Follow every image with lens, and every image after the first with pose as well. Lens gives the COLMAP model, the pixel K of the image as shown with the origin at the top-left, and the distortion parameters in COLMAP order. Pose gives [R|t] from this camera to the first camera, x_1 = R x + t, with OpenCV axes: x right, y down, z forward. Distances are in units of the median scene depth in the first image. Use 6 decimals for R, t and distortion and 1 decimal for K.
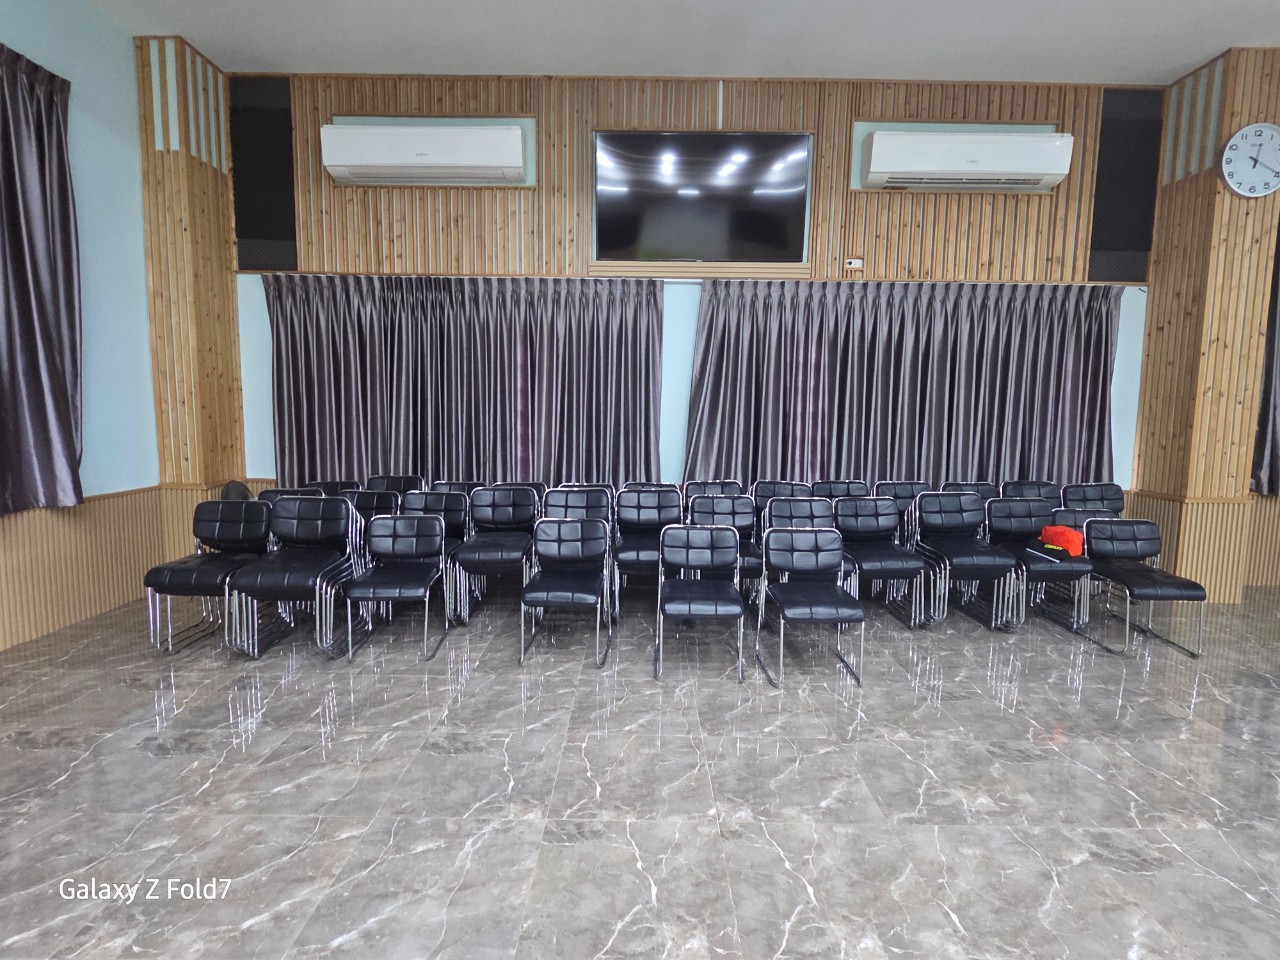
lens RADIAL K [[589.9, 0, 646.7], [0, 589.9, 492.0], [0, 0, 1]] dist [-0.001676, -0.000955]
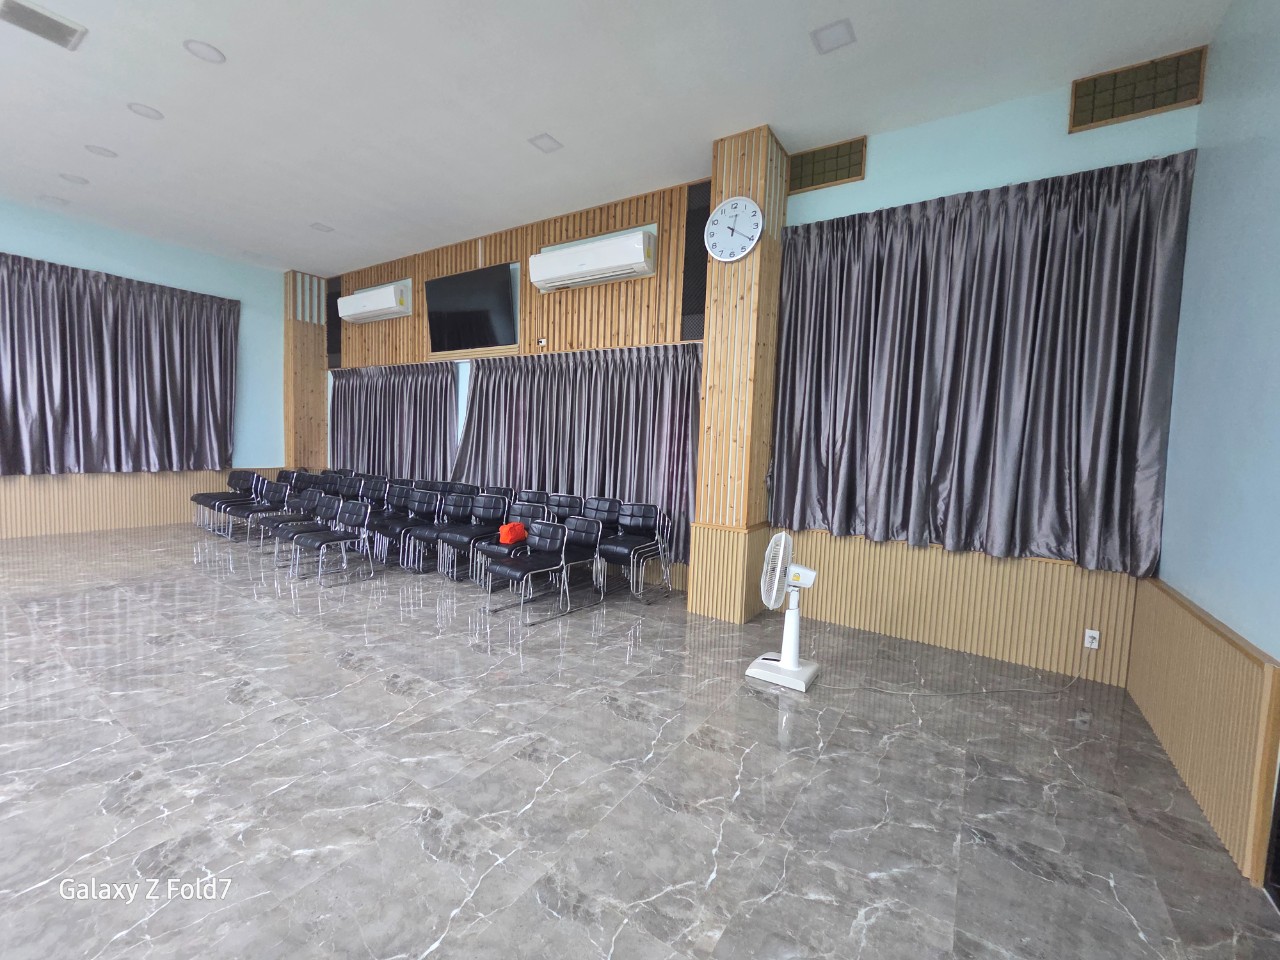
lens RADIAL K [[518.3, 0, 641.1], [0, 518.3, 476.8], [0, 0, 1]] dist [0.002347, -0.000051]
pose [[0.832402, 0.064132, -0.550448, 0.783291], [-0.109973, 0.992643, -0.050652, -0.015904], [0.543150, 0.102697, 0.833331, 0.071179]]
